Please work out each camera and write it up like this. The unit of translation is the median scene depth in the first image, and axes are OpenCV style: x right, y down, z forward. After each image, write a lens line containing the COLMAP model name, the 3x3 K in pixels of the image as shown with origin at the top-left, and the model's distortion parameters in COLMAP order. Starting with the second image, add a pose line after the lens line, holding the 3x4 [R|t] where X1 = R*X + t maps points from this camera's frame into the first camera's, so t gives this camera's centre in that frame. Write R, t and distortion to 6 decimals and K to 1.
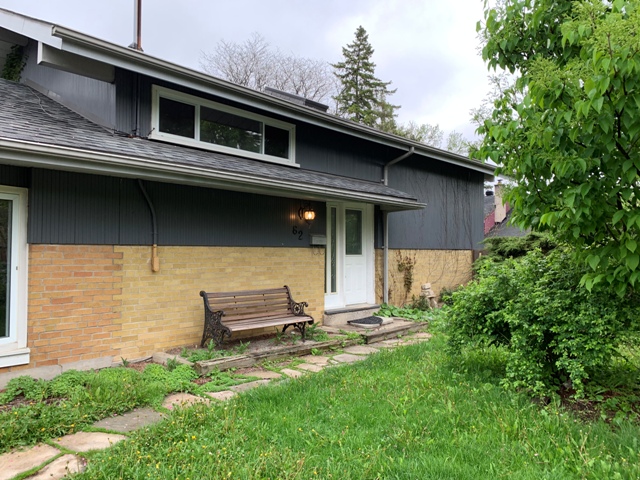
lens RADIAL K [[483.3, 0, 320.5], [0, 483.3, 239.8], [0, 0, 1]] dist [0.002810, 0.000258]
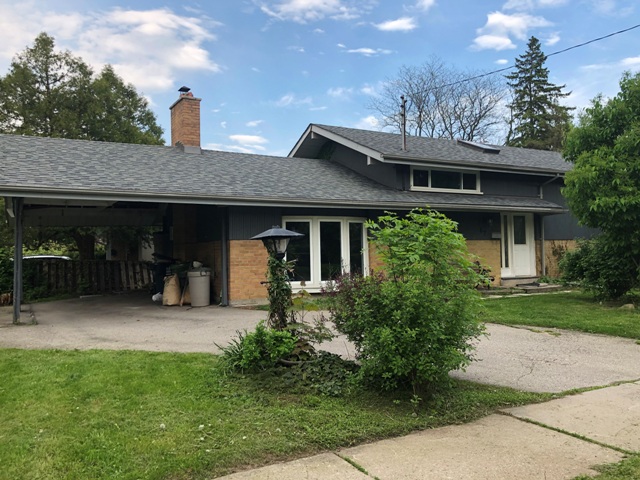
lens RADIAL K [[529.6, 0, 321.8], [0, 529.6, 243.0], [0, 0, 1]] dist [0.011522, 0.014455]
pose [[0.946810, -0.031414, -0.320255, 0.003523], [0.032766, 0.999462, -0.001169, 0.002378], [0.320120, -0.009386, 0.947330, -0.277213]]
